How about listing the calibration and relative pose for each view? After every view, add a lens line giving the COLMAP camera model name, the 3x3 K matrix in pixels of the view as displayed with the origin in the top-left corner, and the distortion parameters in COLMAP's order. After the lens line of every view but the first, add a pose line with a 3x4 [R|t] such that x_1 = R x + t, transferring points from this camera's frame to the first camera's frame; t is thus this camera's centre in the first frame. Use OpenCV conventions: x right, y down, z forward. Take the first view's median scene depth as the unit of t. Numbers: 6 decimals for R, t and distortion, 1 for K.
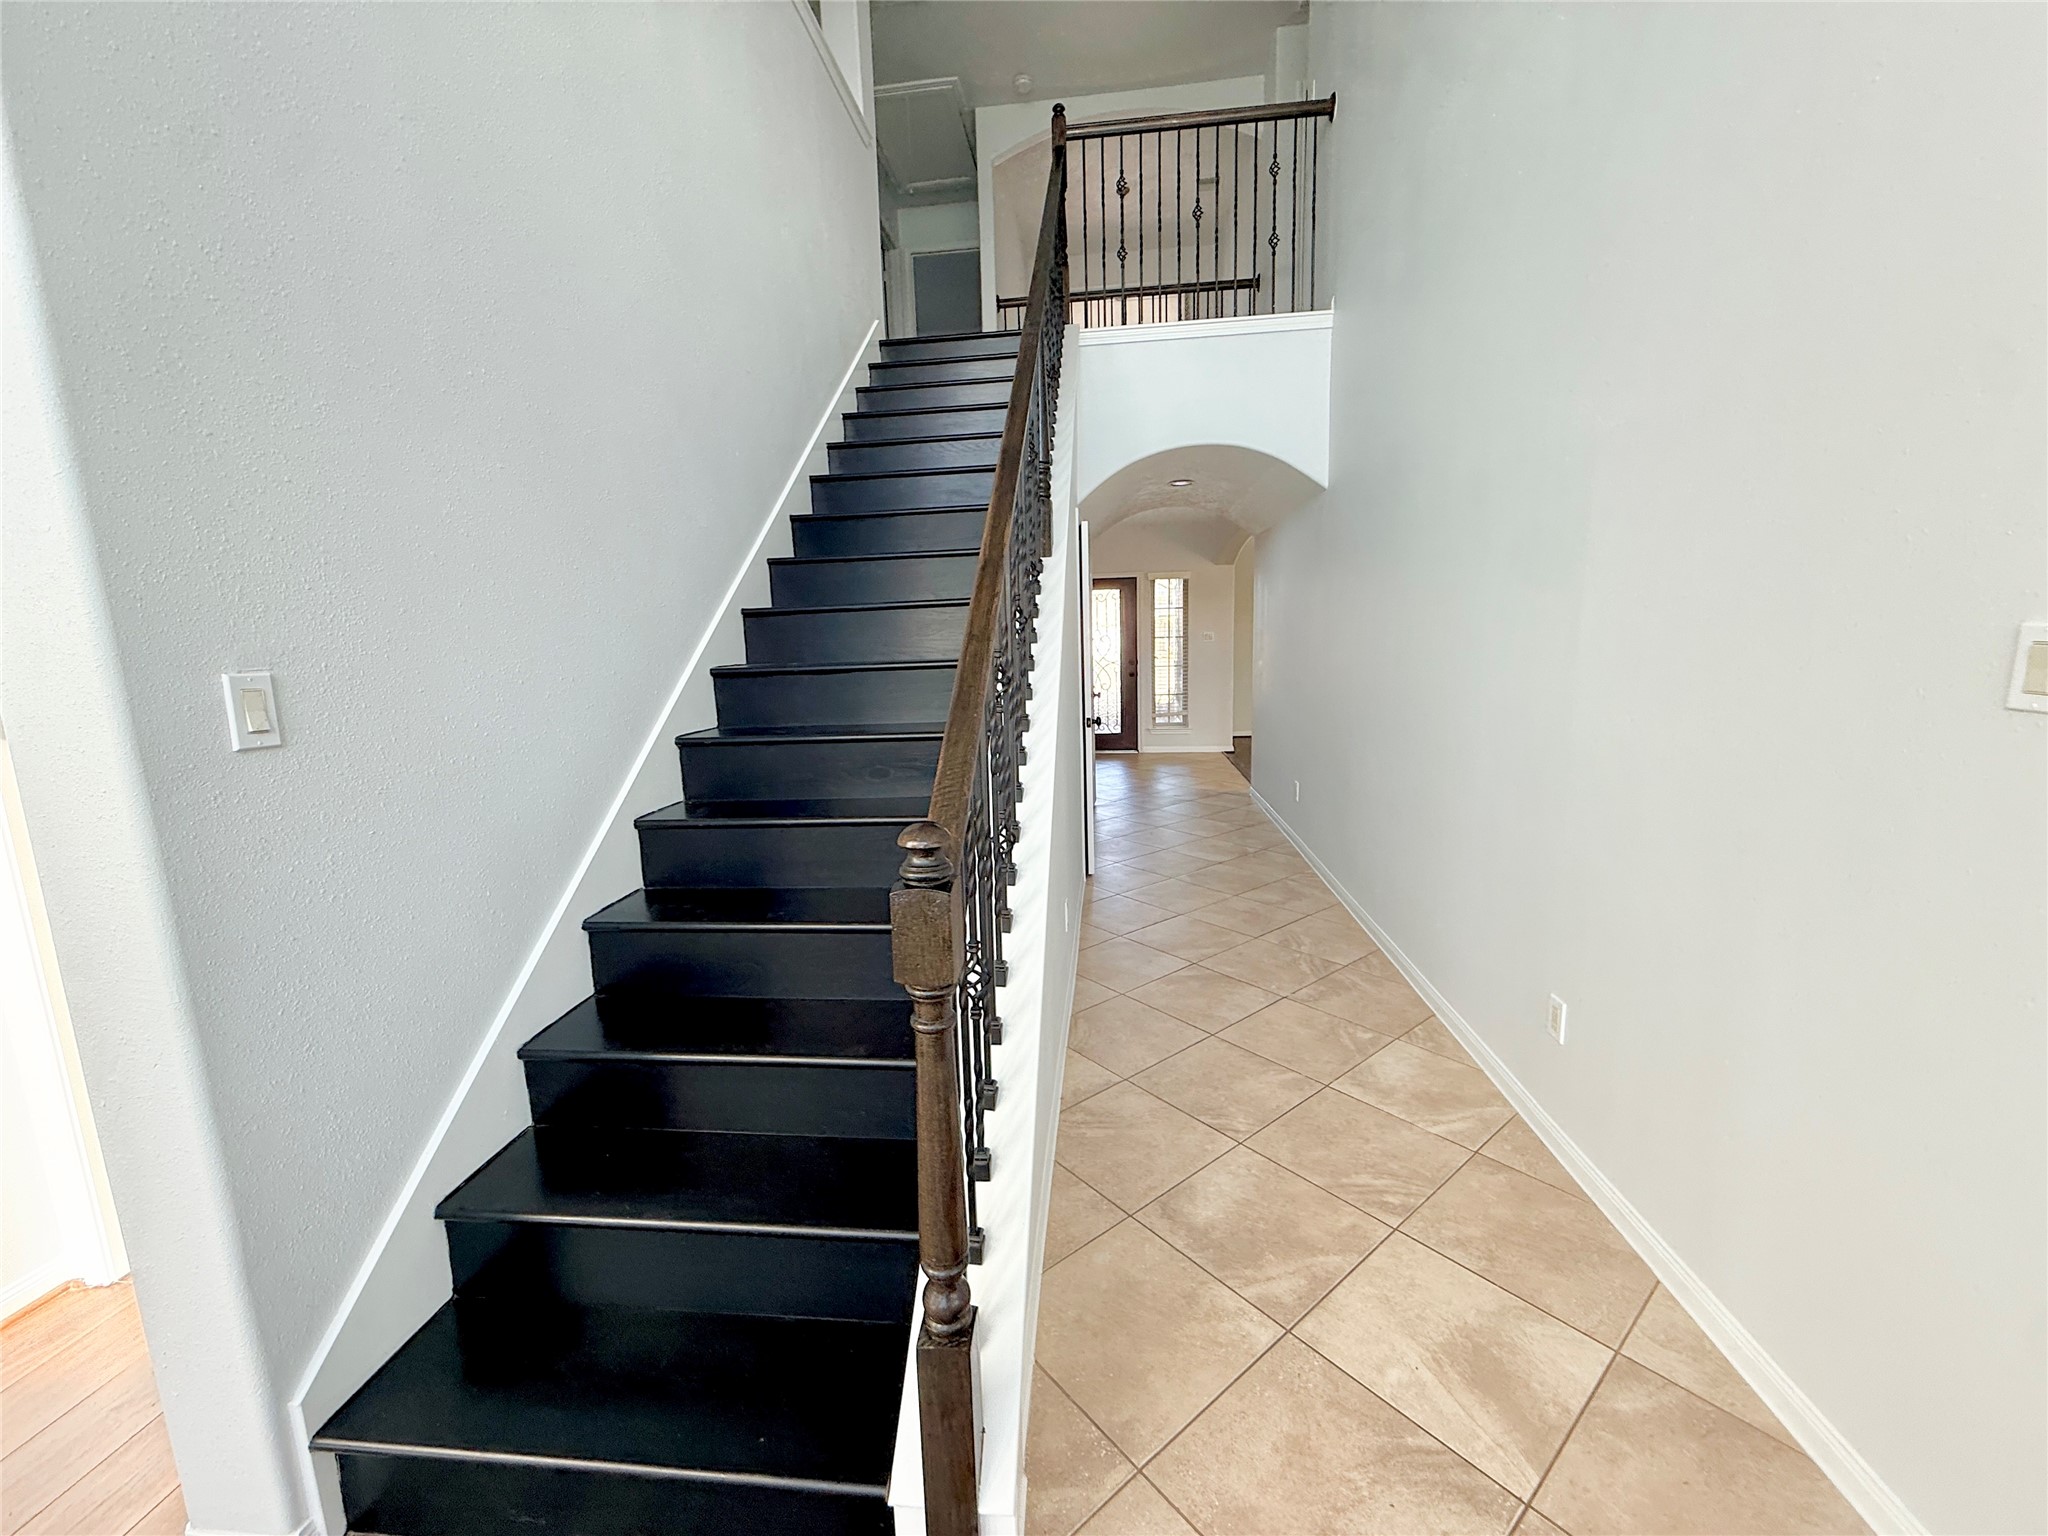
lens RADIAL K [[811.9, 0, 1017.4], [0, 811.9, 770.6], [0, 0, 1]] dist [-0.001450, -0.000090]
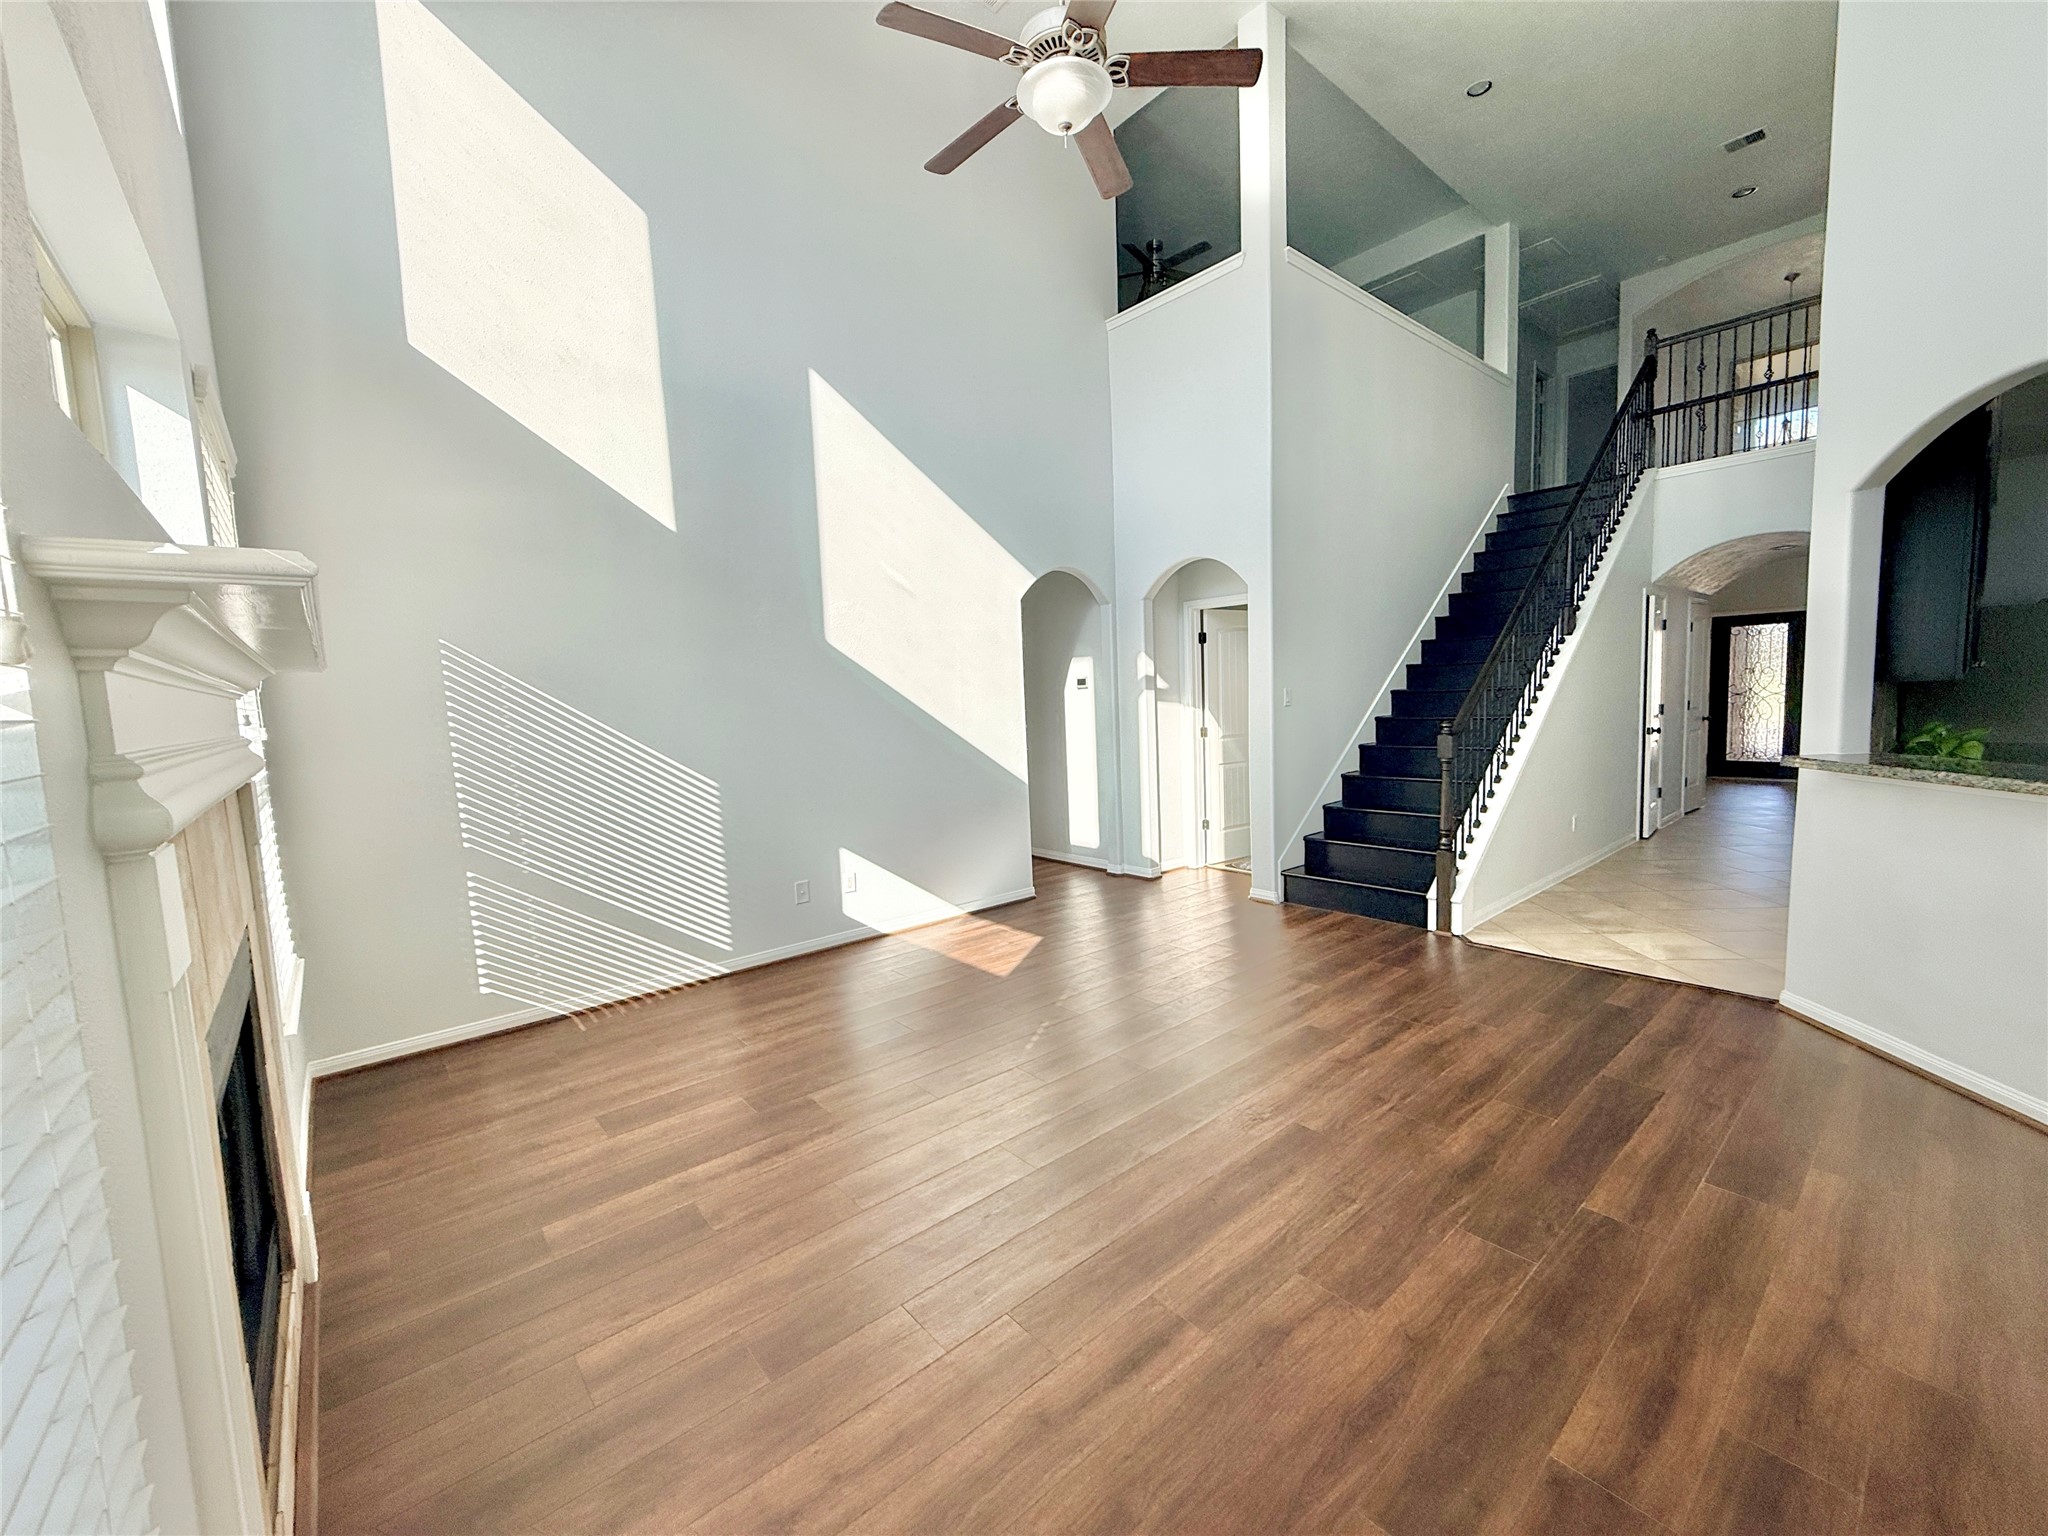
lens RADIAL K [[811.9, 0, 1017.4], [0, 811.9, 770.6], [0, 0, 1]] dist [-0.001450, -0.000090]
pose [[0.726319, 0.068582, -0.683928, 0.389269], [-0.096554, 0.995324, -0.002730, 0.183317], [0.680542, 0.068019, 0.729545, -1.215455]]
